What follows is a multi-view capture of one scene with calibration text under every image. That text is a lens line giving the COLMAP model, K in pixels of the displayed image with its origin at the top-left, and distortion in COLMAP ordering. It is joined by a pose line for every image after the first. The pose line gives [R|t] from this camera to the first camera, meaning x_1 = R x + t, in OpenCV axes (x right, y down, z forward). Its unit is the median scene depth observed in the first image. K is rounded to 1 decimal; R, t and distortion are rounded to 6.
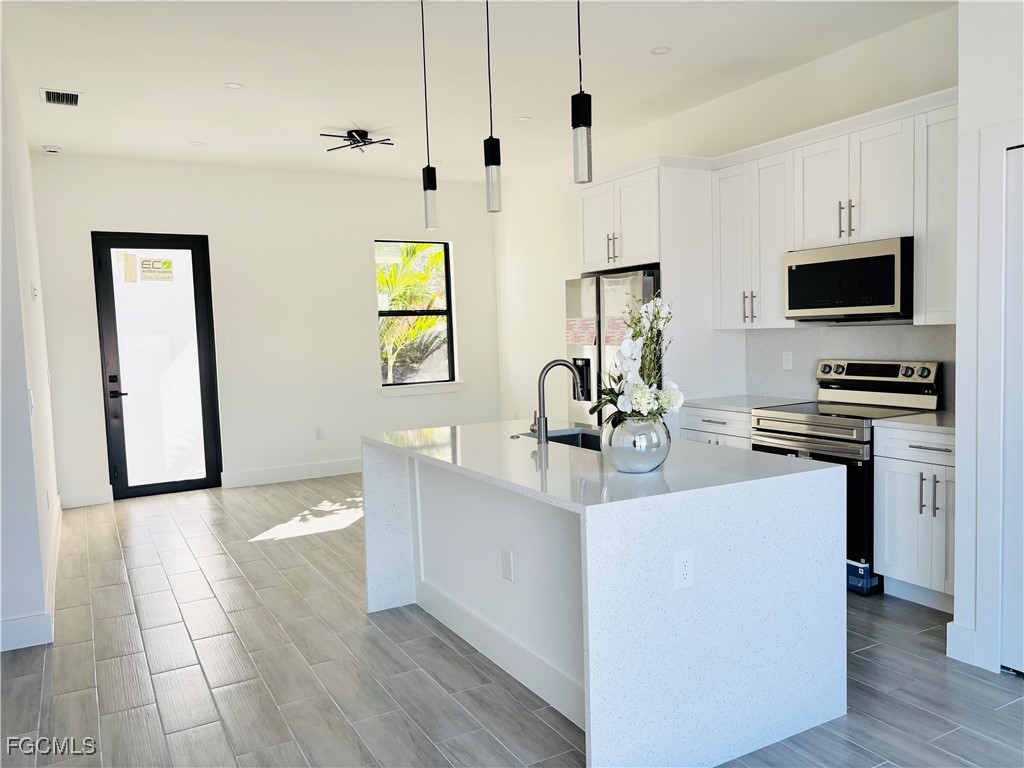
lens RADIAL K [[771.9, 0, 509.2], [0, 771.9, 384.1], [0, 0, 1]] dist [0.018712, -0.009561]
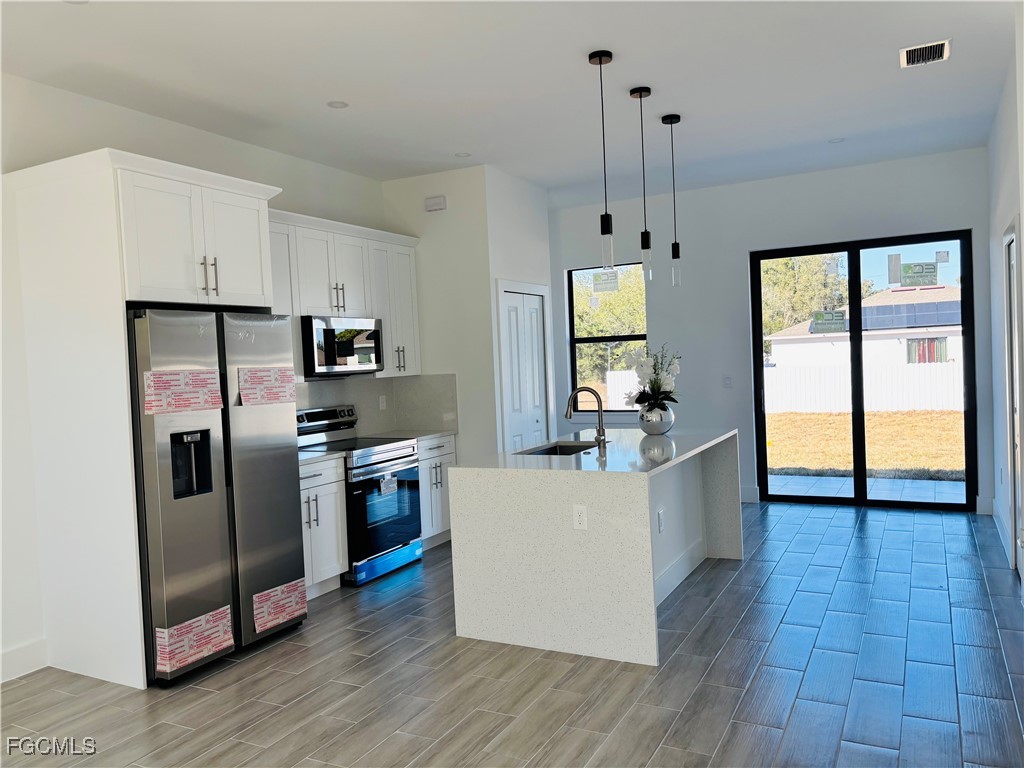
lens RADIAL K [[771.9, 0, 509.7], [0, 771.9, 385.3], [0, 0, 1]] dist [0.018712, -0.009561]
pose [[-0.538173, 0.031014, 0.842264, -0.662744], [0.125197, 0.991178, 0.043499, -0.072446], [-0.833484, 0.128859, -0.537308, 1.216281]]
